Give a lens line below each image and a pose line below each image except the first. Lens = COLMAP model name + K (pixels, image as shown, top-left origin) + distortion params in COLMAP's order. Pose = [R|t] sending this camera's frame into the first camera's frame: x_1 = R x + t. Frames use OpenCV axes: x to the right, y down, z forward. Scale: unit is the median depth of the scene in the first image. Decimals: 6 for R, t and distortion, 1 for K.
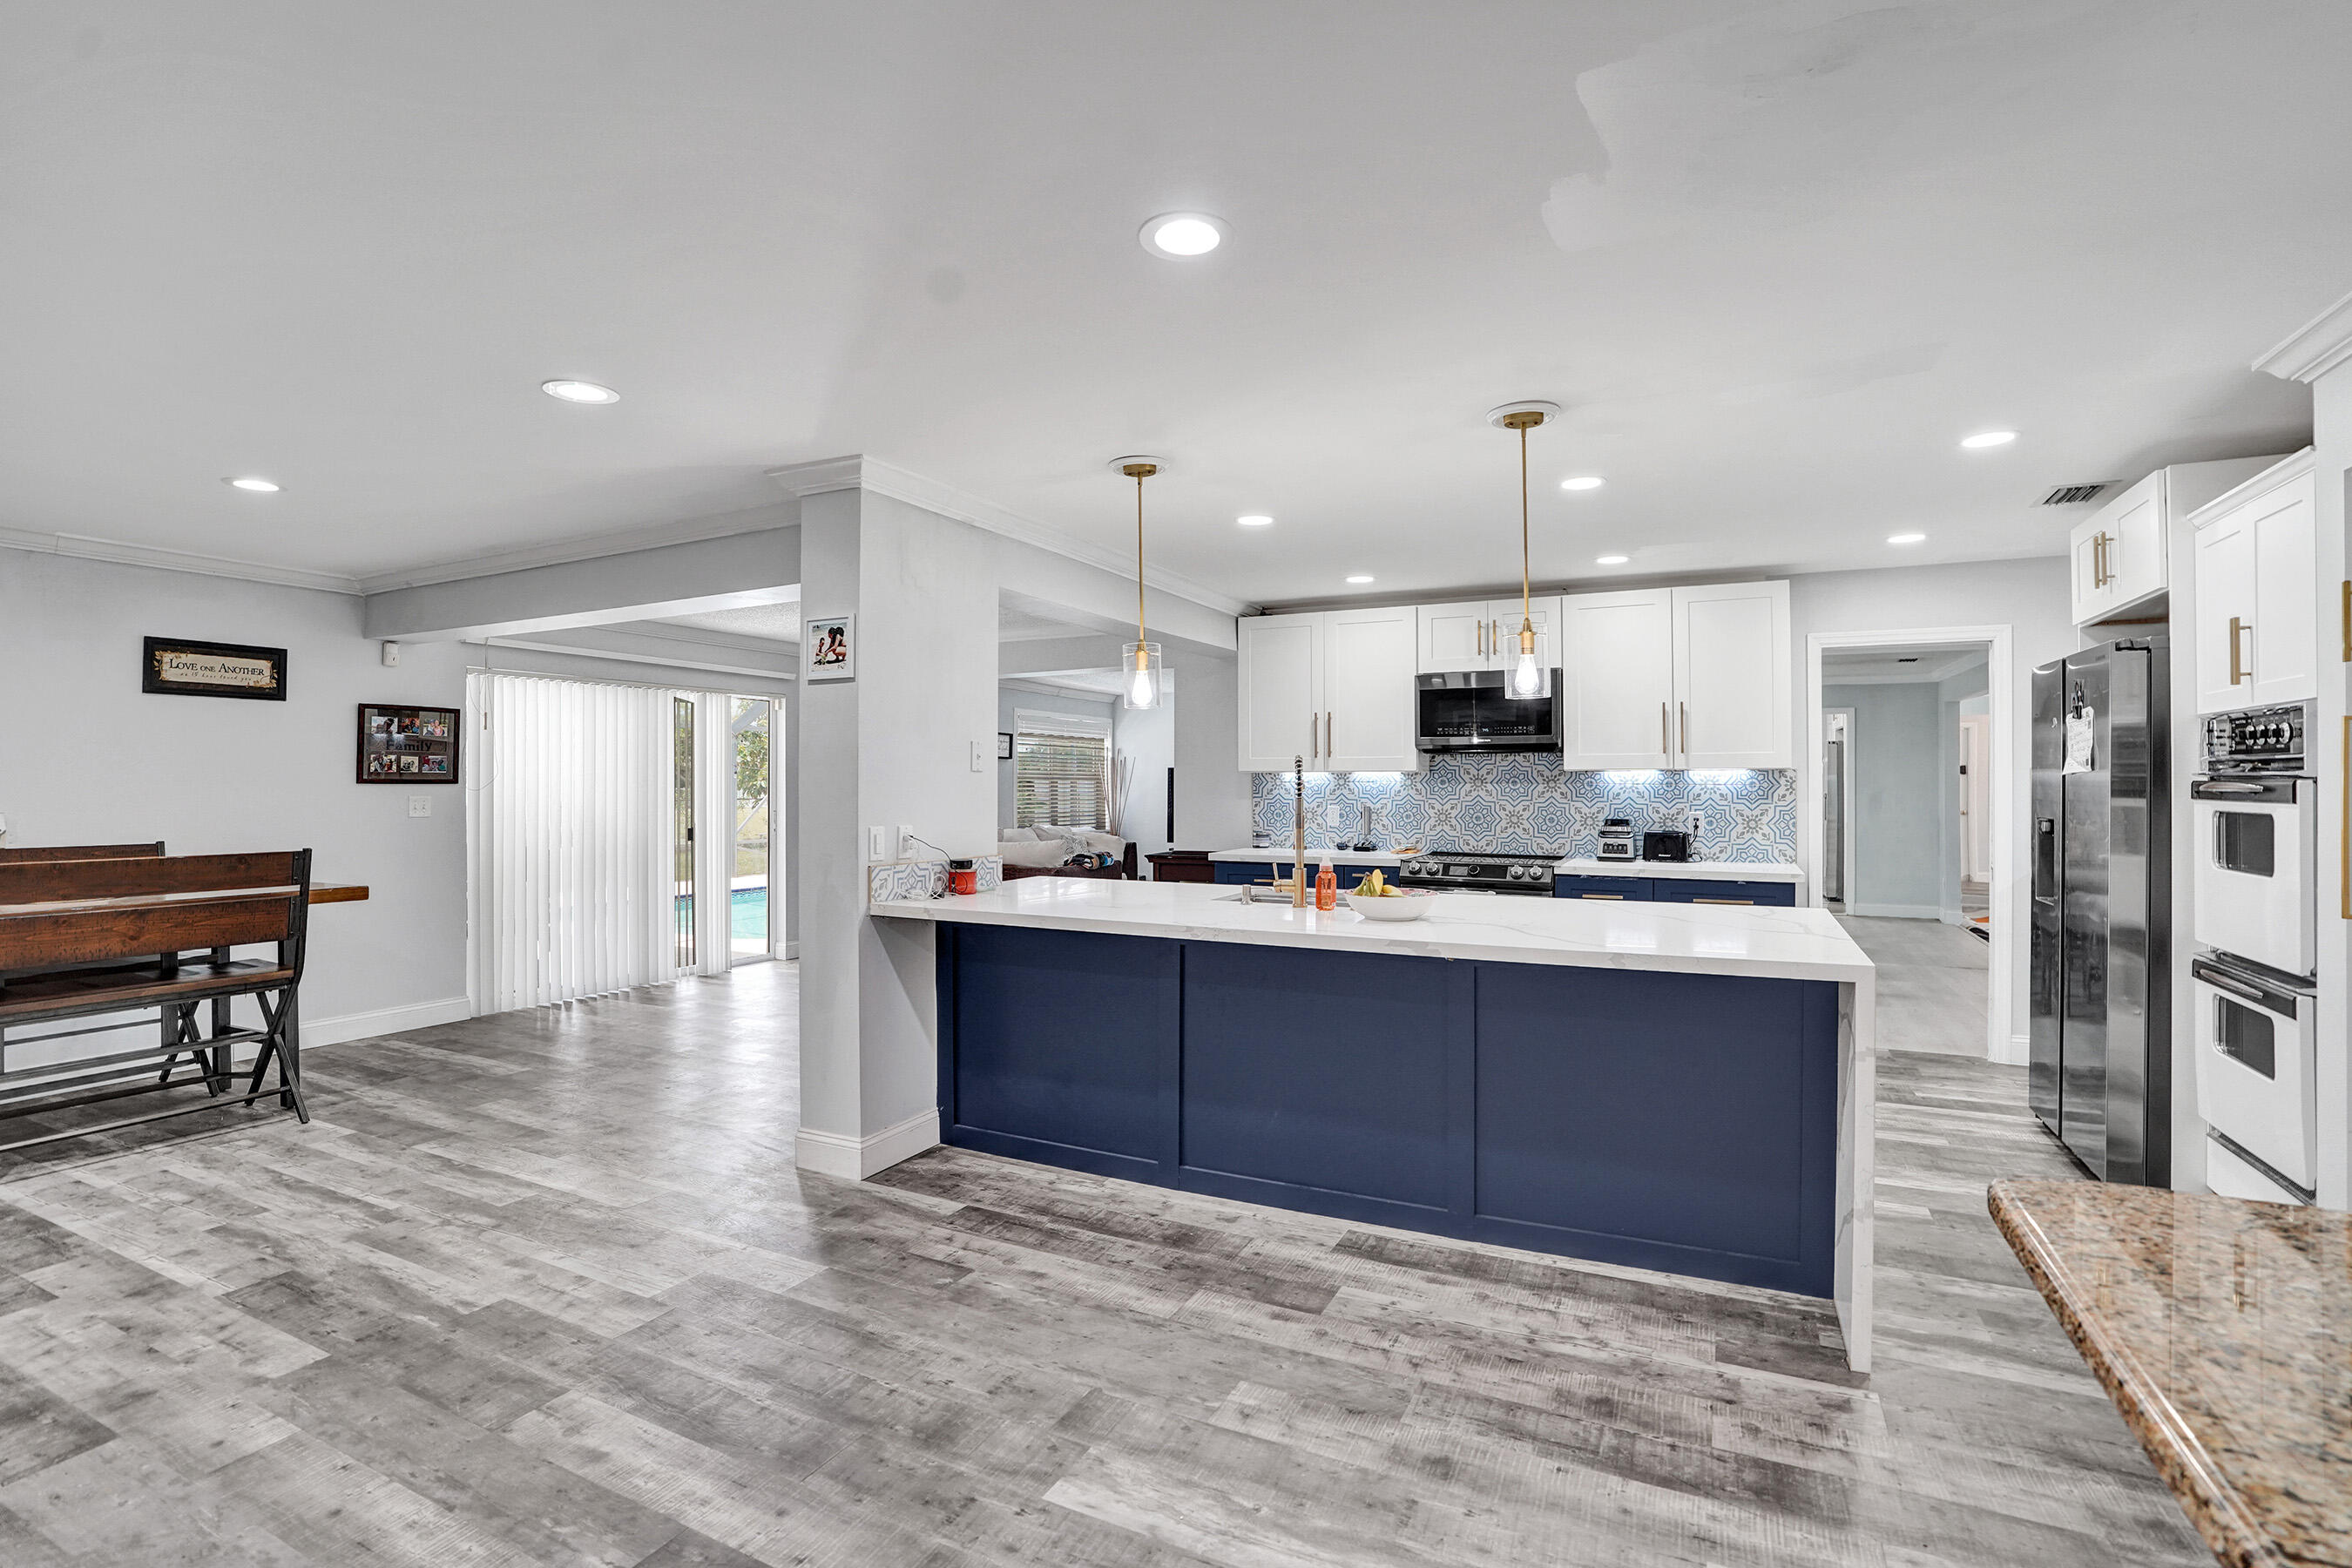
lens RADIAL K [[1092.0, 0, 1178.0], [0, 1092.0, 772.5], [0, 0, 1]] dist [-0.070461, 0.027597]
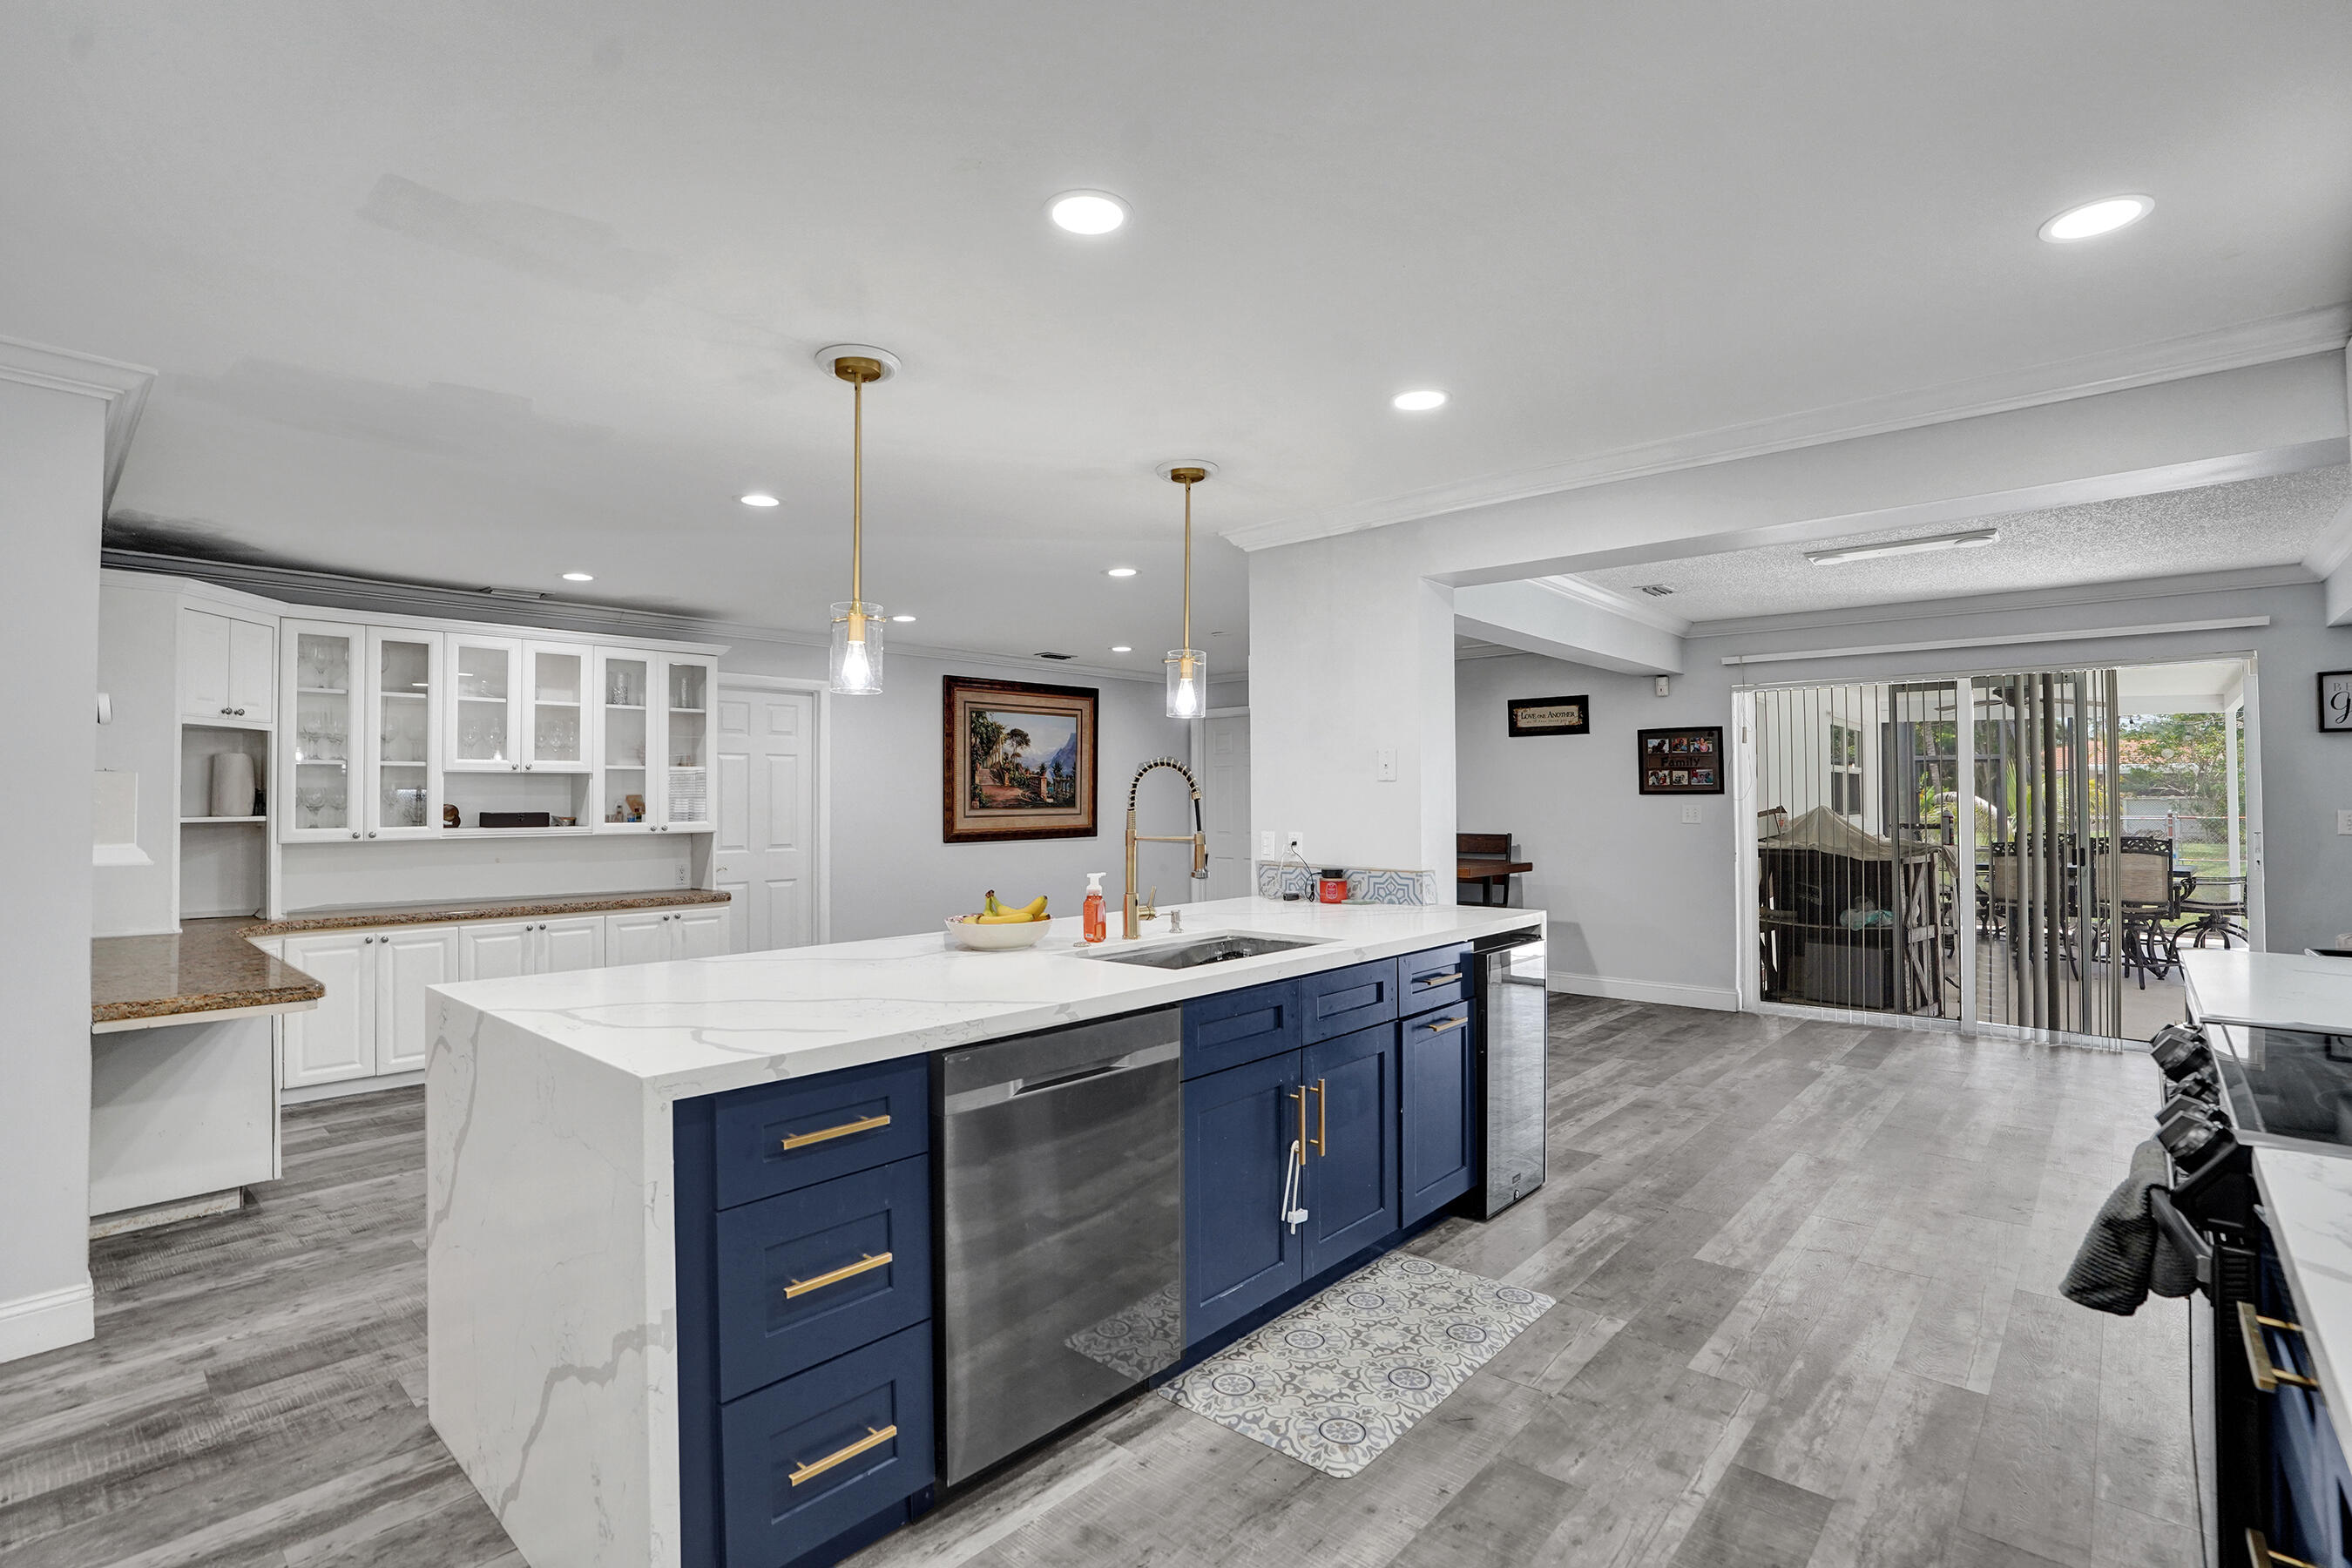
lens RADIAL K [[1098.6, 0, 1167.3], [0, 1098.6, 776.6], [0, 0, 1]] dist [-0.074805, 0.026032]
pose [[-0.269661, -0.019398, -0.962760, 0.925640], [0.013197, 0.999629, -0.023838, 0.018897], [0.962865, -0.019134, -0.269305, 1.260572]]
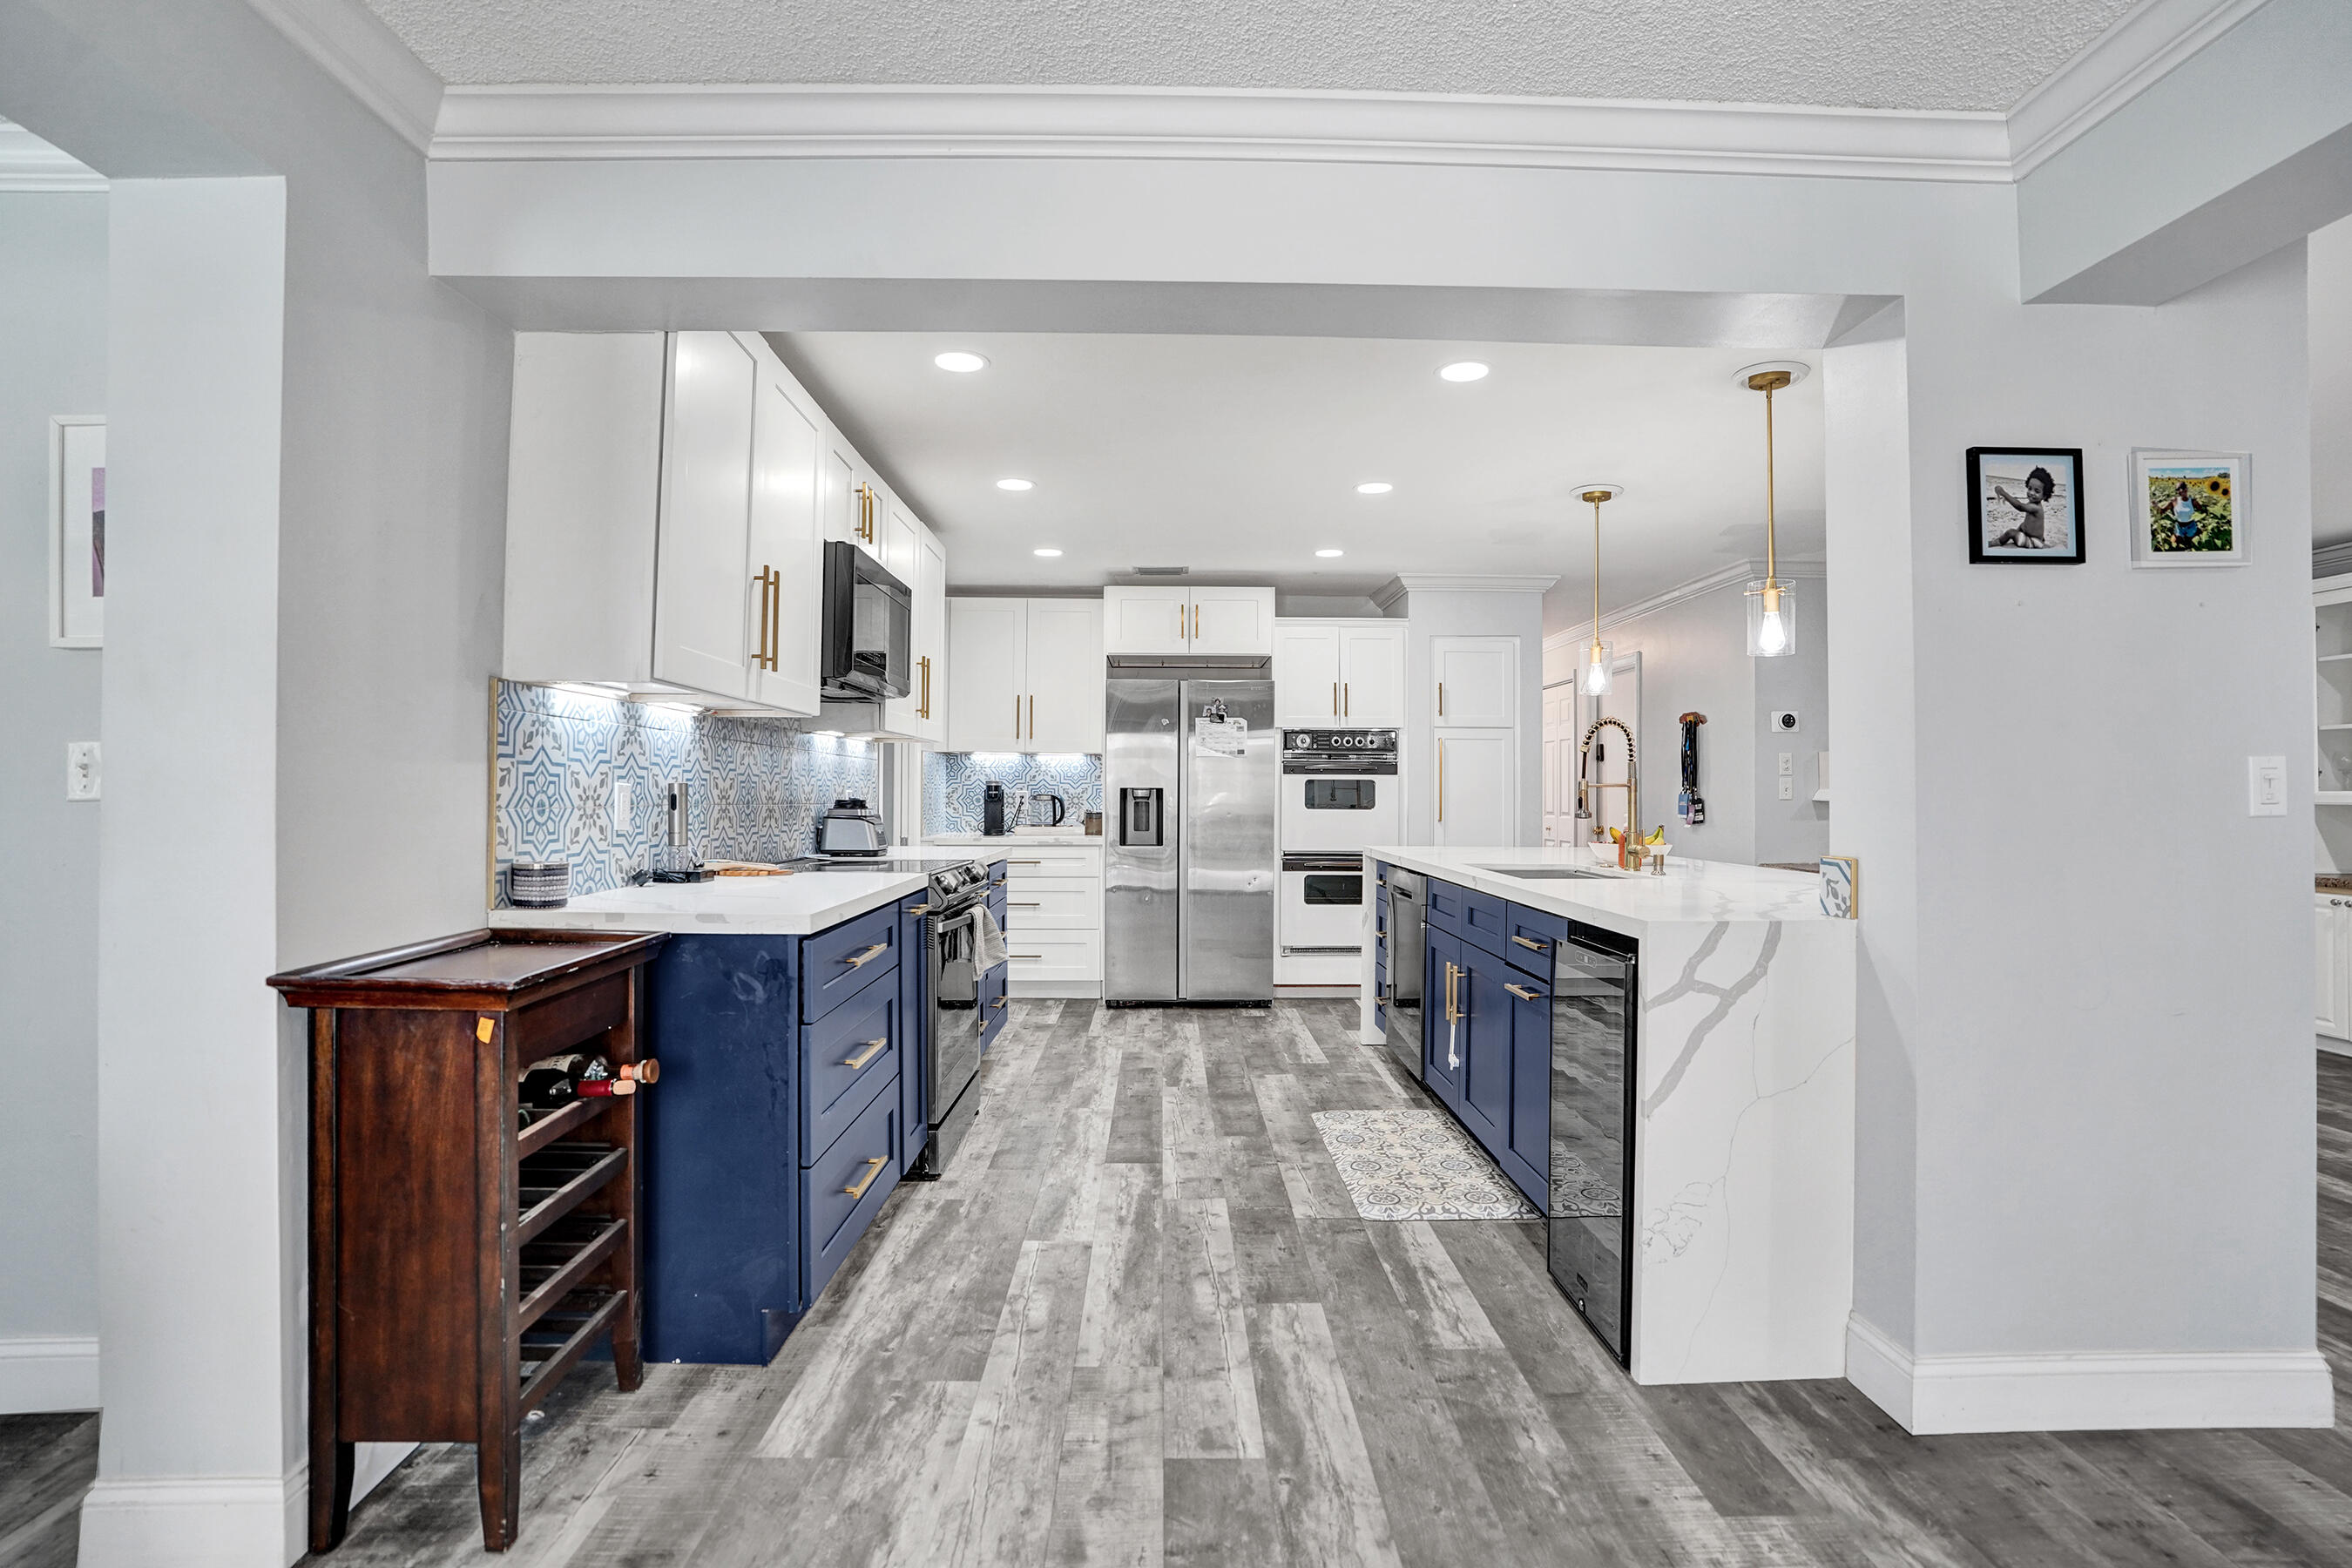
lens RADIAL K [[1092.0, 0, 1178.0], [0, 1092.0, 772.5], [0, 0, 1]] dist [-0.070461, 0.027597]
pose [[-0.464090, 0.014664, 0.885667, -0.573242], [-0.011898, 0.999670, -0.022787, 0.061297], [-0.885708, -0.021113, -0.463762, 1.831199]]
